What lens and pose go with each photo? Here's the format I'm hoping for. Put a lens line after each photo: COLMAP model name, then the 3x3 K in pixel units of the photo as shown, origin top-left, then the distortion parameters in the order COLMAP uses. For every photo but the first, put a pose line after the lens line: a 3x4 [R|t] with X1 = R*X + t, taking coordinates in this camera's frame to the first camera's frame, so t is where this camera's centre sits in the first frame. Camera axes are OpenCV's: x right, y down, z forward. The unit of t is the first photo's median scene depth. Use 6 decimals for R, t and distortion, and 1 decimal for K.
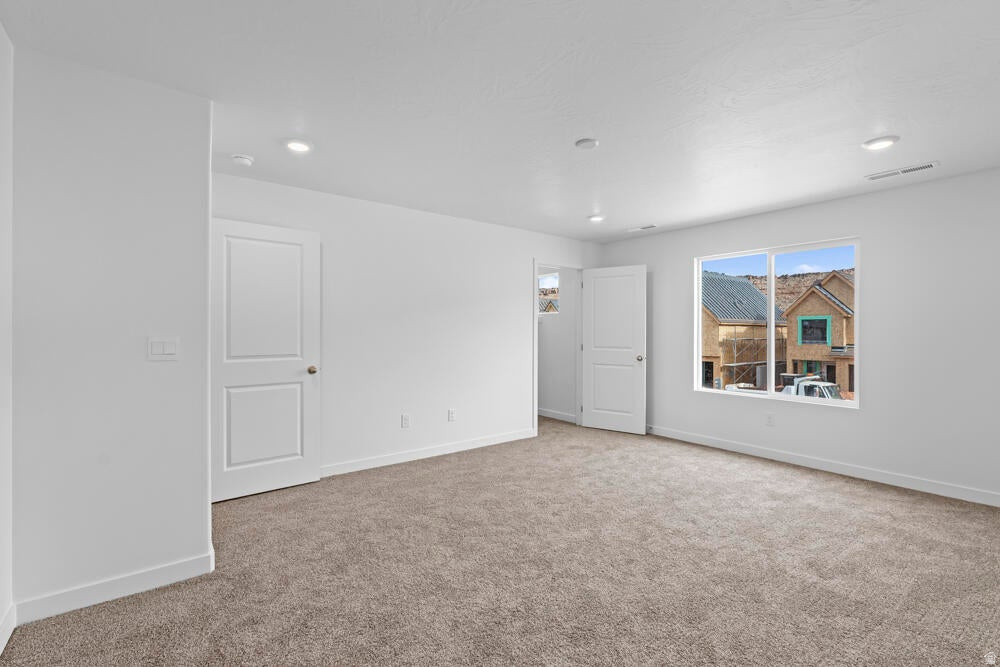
lens RADIAL K [[441.9, 0, 498.3], [0, 441.9, 331.7], [0, 0, 1]] dist [-0.009374, 0.001732]
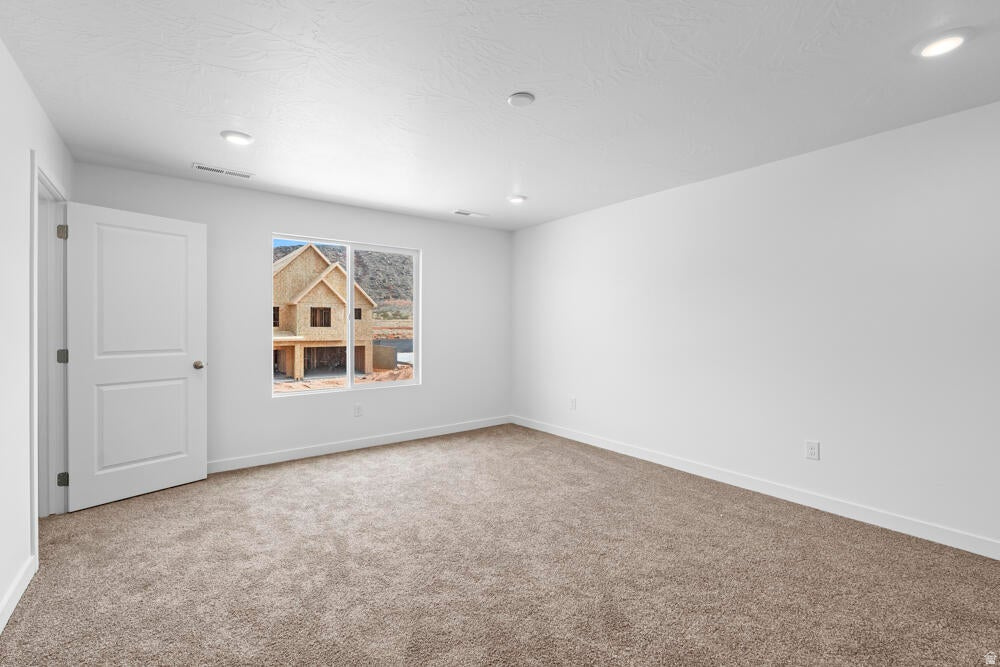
lens RADIAL K [[441.9, 0, 518.9], [0, 441.9, 330.0], [0, 0, 1]] dist [-0.009374, 0.001732]
pose [[-0.009145, -0.020070, 0.999757, -0.459554], [-0.001331, 0.999798, 0.020058, -0.007433], [-0.999957, -0.001148, -0.009170, 0.730917]]
